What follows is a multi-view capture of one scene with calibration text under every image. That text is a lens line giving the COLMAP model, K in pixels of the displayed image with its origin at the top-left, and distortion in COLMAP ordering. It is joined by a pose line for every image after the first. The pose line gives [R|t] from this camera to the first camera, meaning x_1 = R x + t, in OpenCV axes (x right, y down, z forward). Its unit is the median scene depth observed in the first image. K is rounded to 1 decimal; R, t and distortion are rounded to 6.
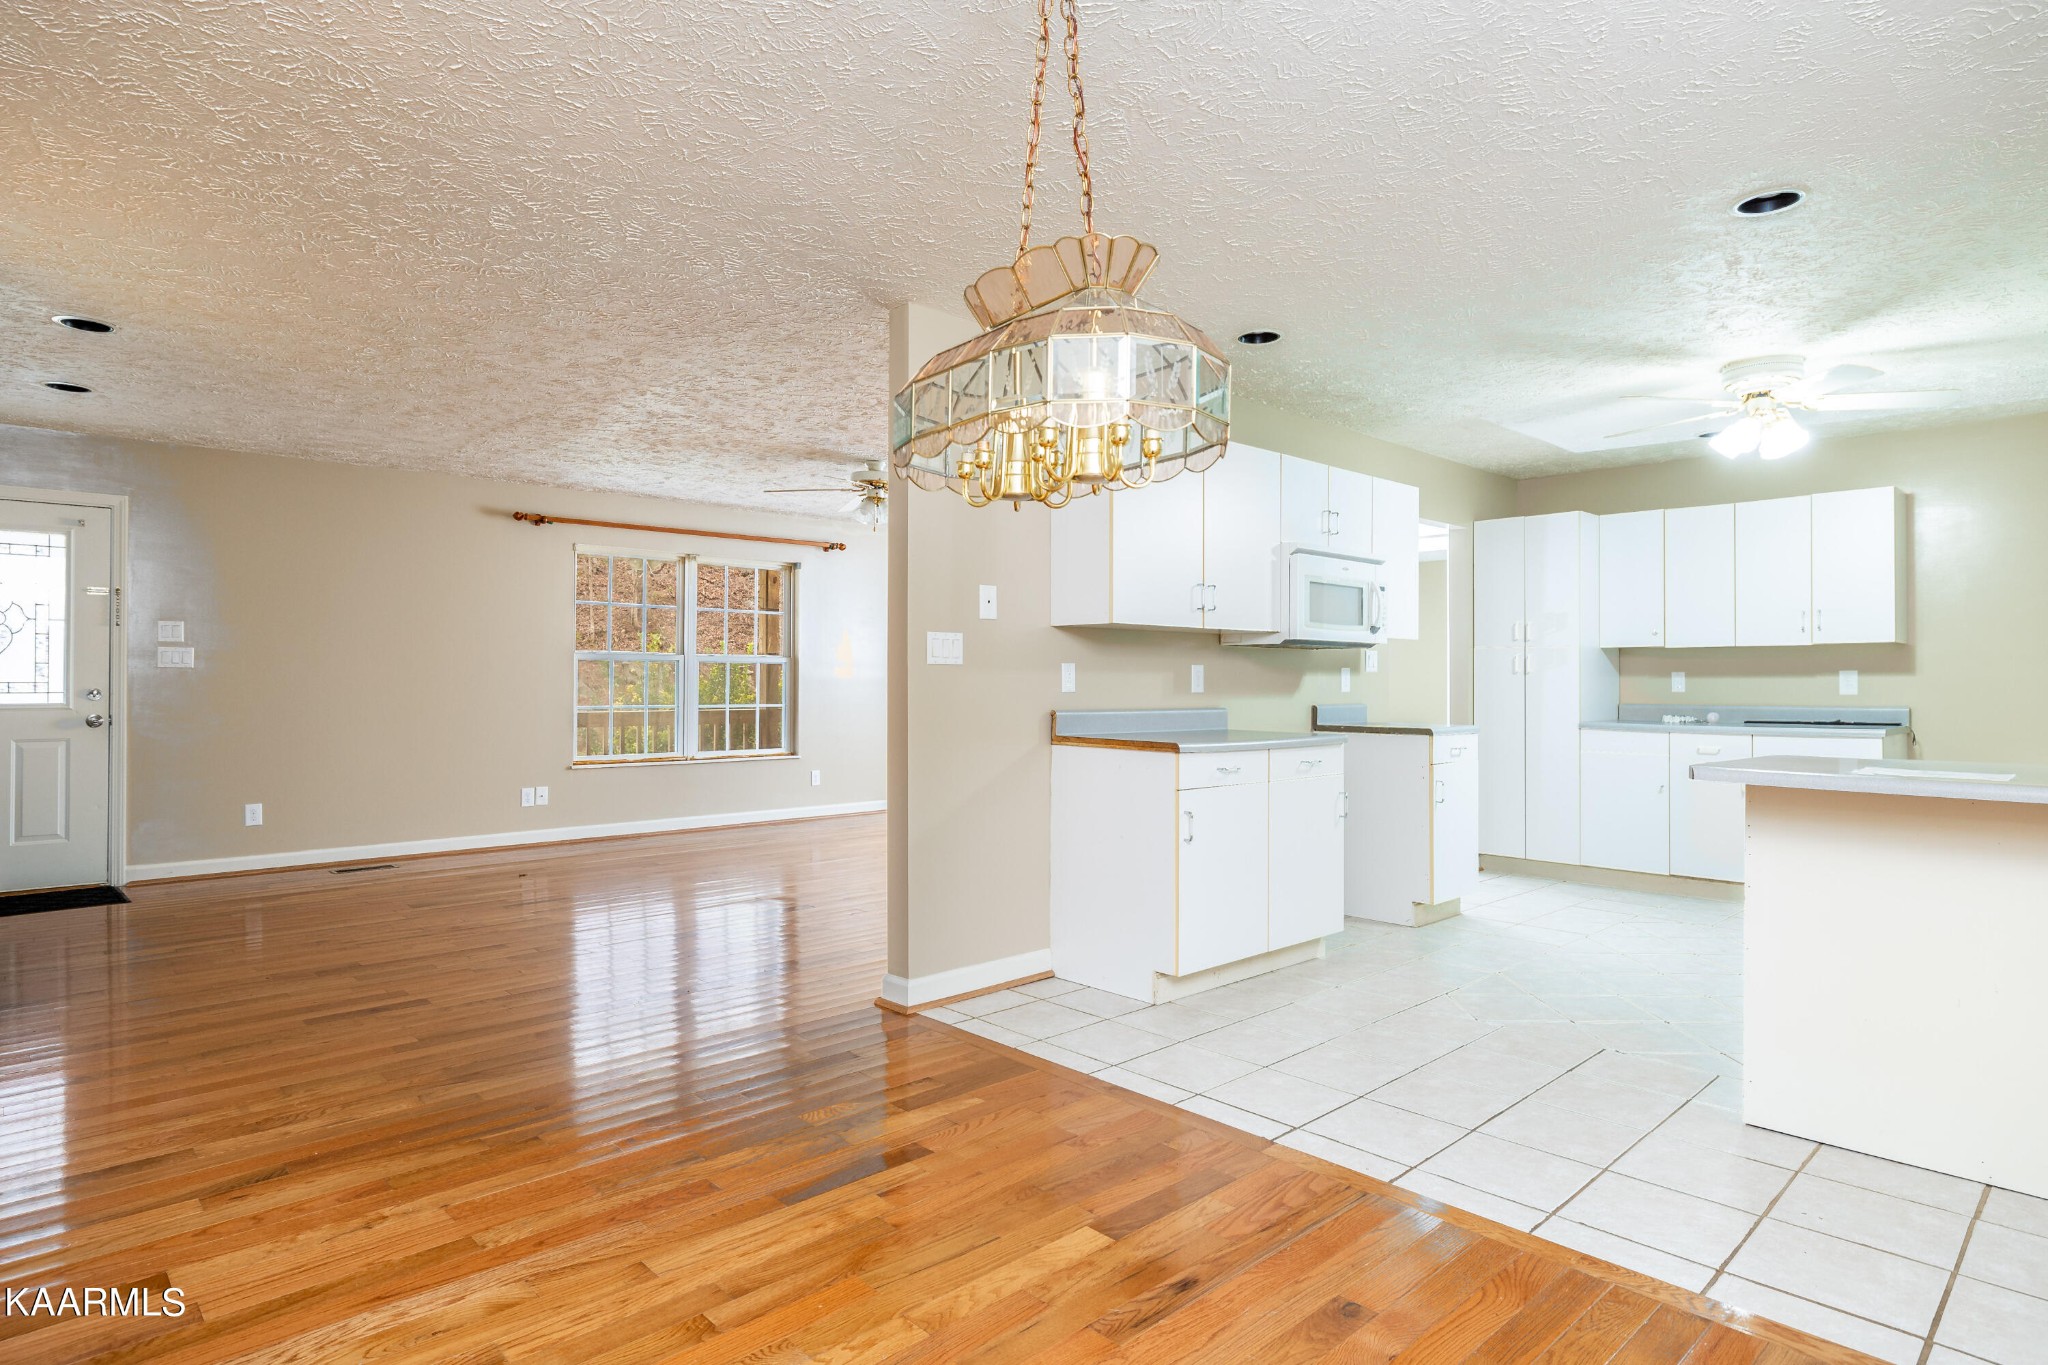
lens RADIAL K [[1130.0, 0, 1012.4], [0, 1130.0, 667.3], [0, 0, 1]] dist [0.000228, -0.000349]
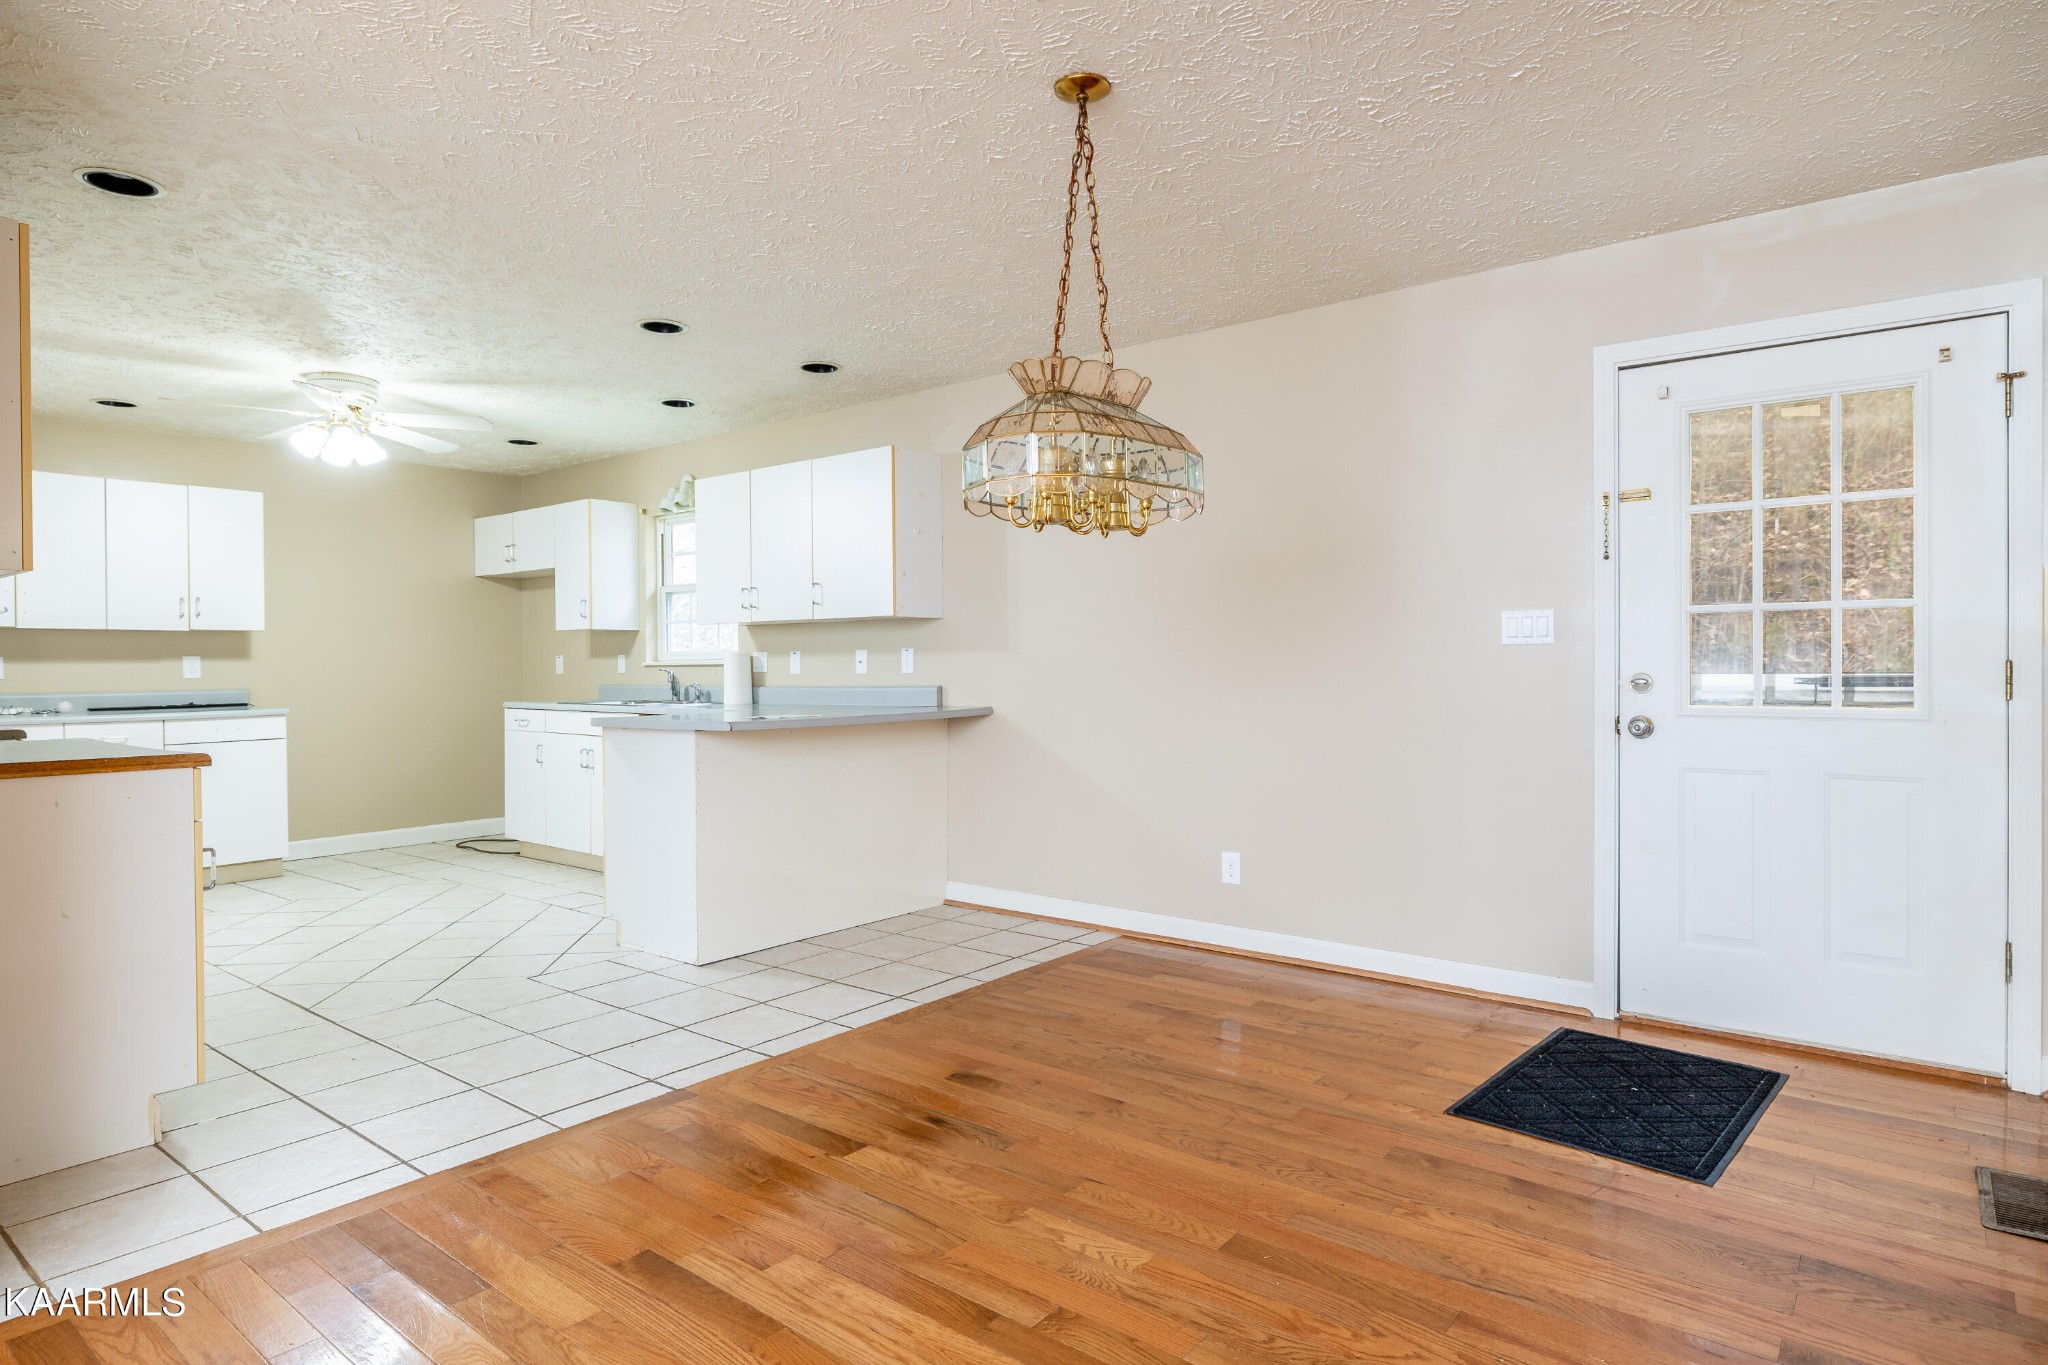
lens RADIAL K [[1130.0, 0, 1012.4], [0, 1130.0, 667.3], [0, 0, 1]] dist [0.000228, -0.000349]
pose [[-0.147177, -0.007823, 0.989079, -1.013627], [-0.003499, 0.999967, 0.007389, 0.008081], [-0.989104, -0.002373, -0.147200, 0.970719]]
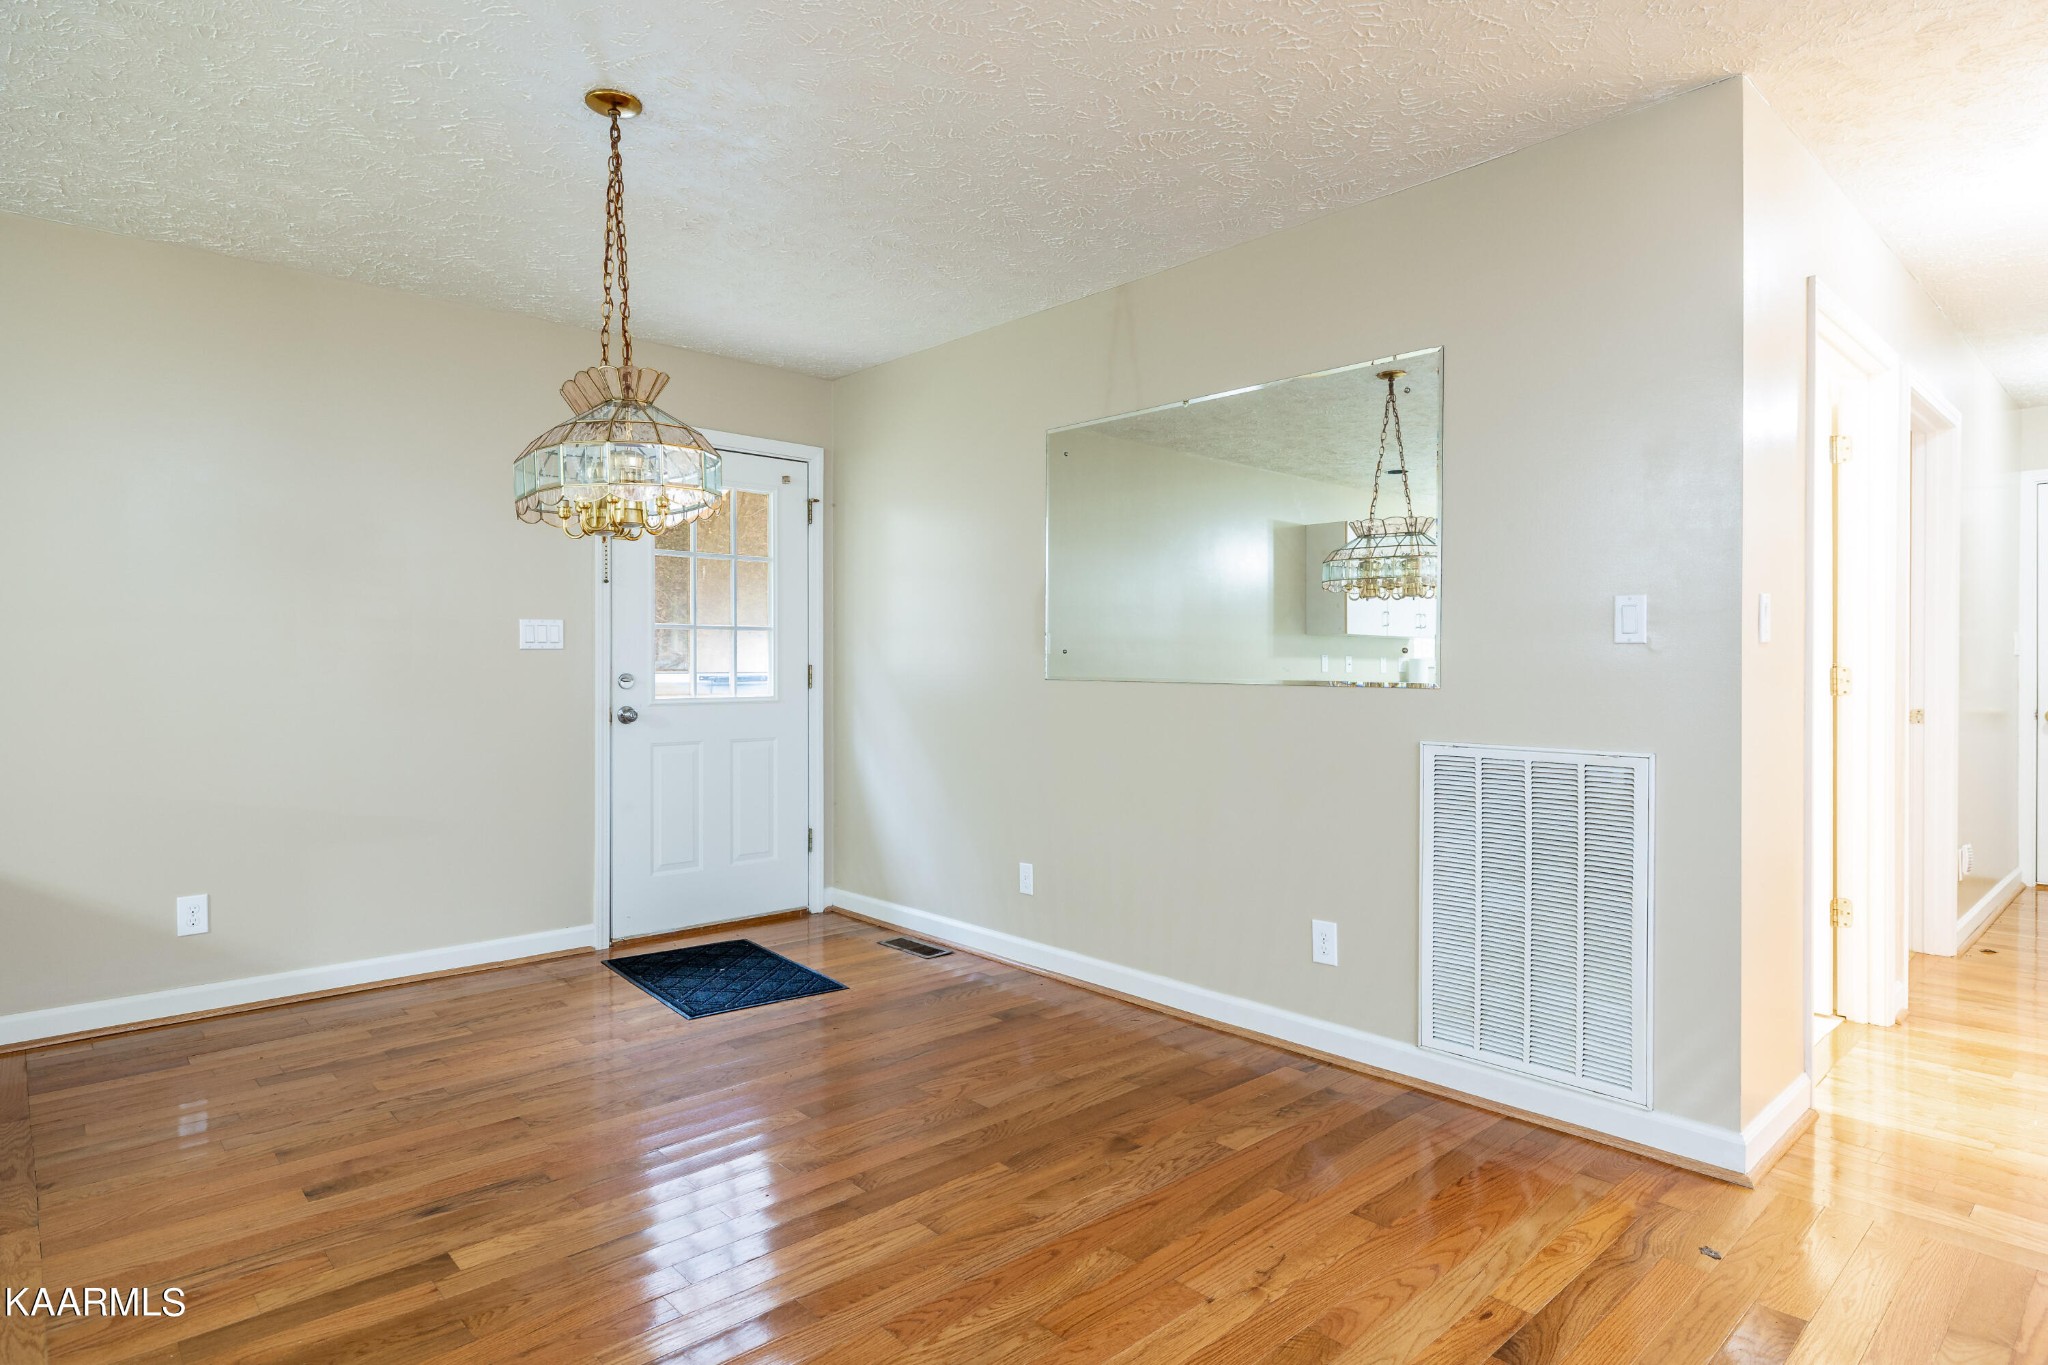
lens RADIAL K [[1145.6, 0, 1050.7], [0, 1145.6, 677.6], [0, 0, 1]] dist [-0.003541, -0.001614]
pose [[-0.999767, -0.006986, -0.020433, -0.370380], [-0.007108, 0.999957, 0.005905, 0.014611], [0.020390, 0.006049, -0.999774, 1.860215]]
